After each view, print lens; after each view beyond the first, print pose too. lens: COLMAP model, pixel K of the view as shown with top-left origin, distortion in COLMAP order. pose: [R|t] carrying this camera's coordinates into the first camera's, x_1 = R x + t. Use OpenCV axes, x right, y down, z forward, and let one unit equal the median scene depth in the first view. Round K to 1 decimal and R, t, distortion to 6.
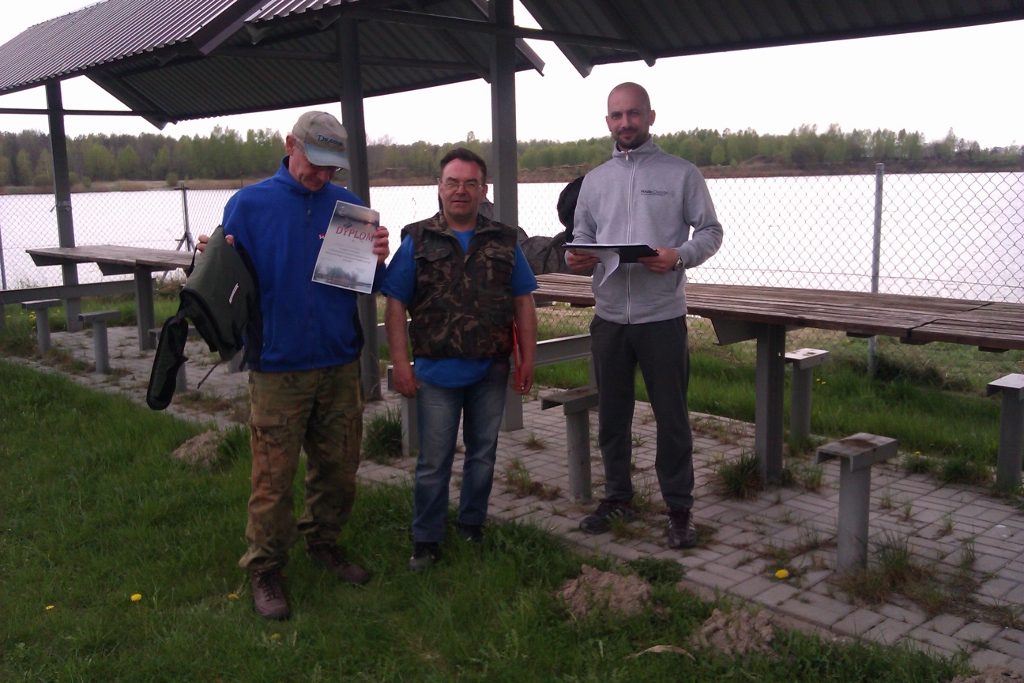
lens RADIAL K [[1044.4, 0, 481.3], [0, 1044.4, 339.7], [0, 0, 1]] dist [0.014899, 0.000000]
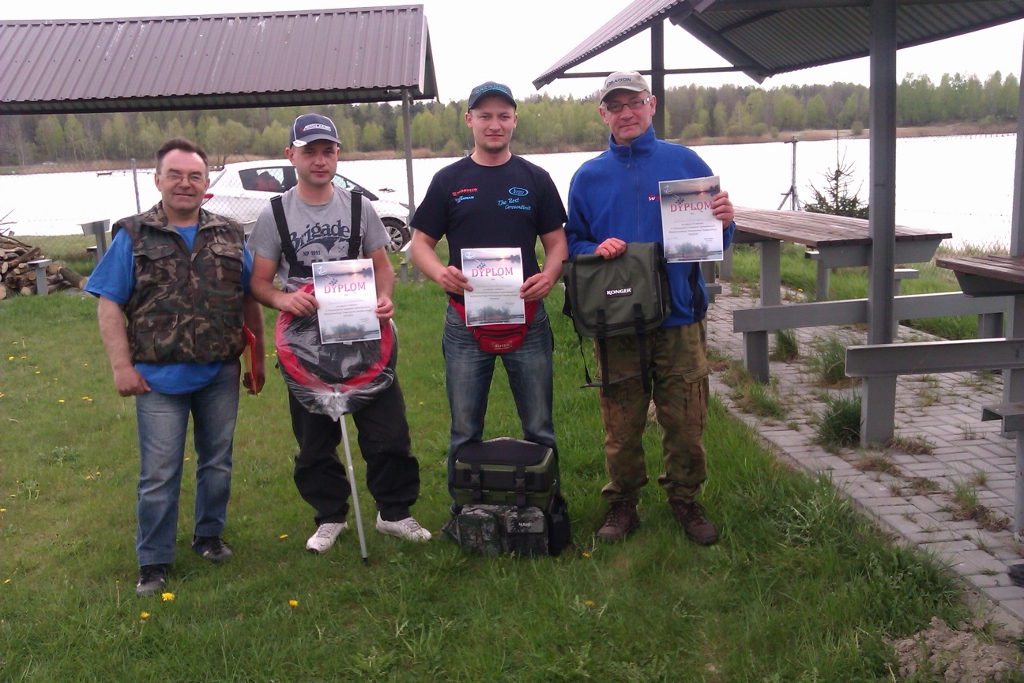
lens RADIAL K [[1044.4, 0, 458.4], [0, 1044.4, 295.0], [0, 0, 1]] dist [0.014899, 0.000000]
pose [[0.780785, 0.074806, -0.620306, 0.661212], [-0.070722, 0.997008, 0.031215, -0.081273], [0.620785, 0.019498, 0.783738, 0.390507]]
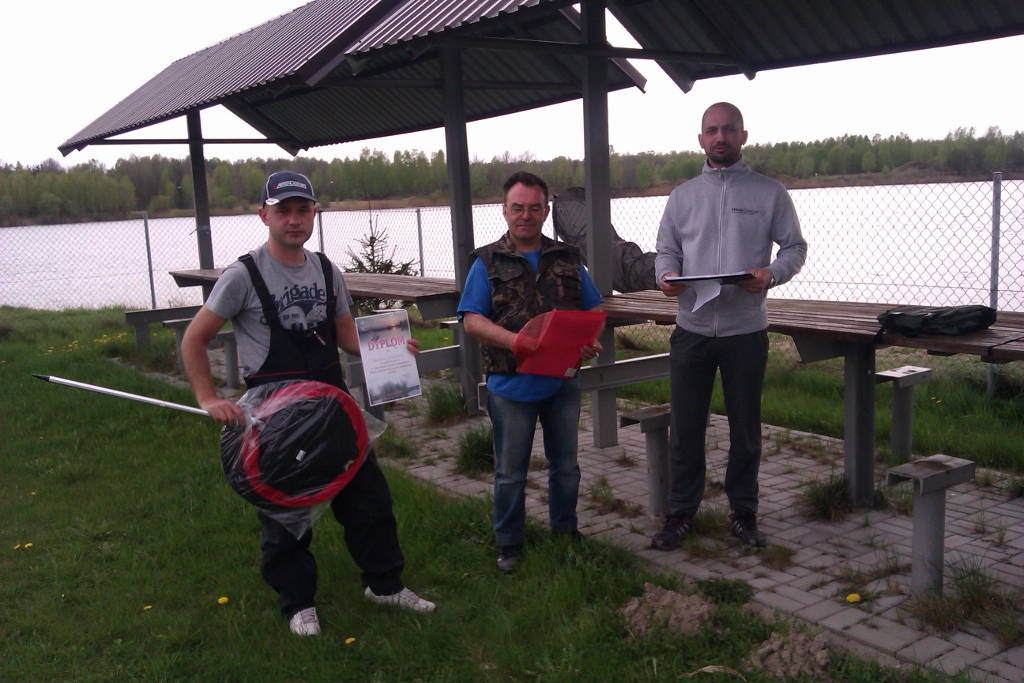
lens RADIAL K [[1044.4, 0, 475.3], [0, 1044.4, 335.1], [0, 0, 1]] dist [0.014899, 0.000000]
pose [[0.989469, -0.003999, -0.144690, 0.063815], [0.001310, 0.999825, -0.018675, -0.002636], [0.144740, 0.018289, 0.989301, -0.016494]]
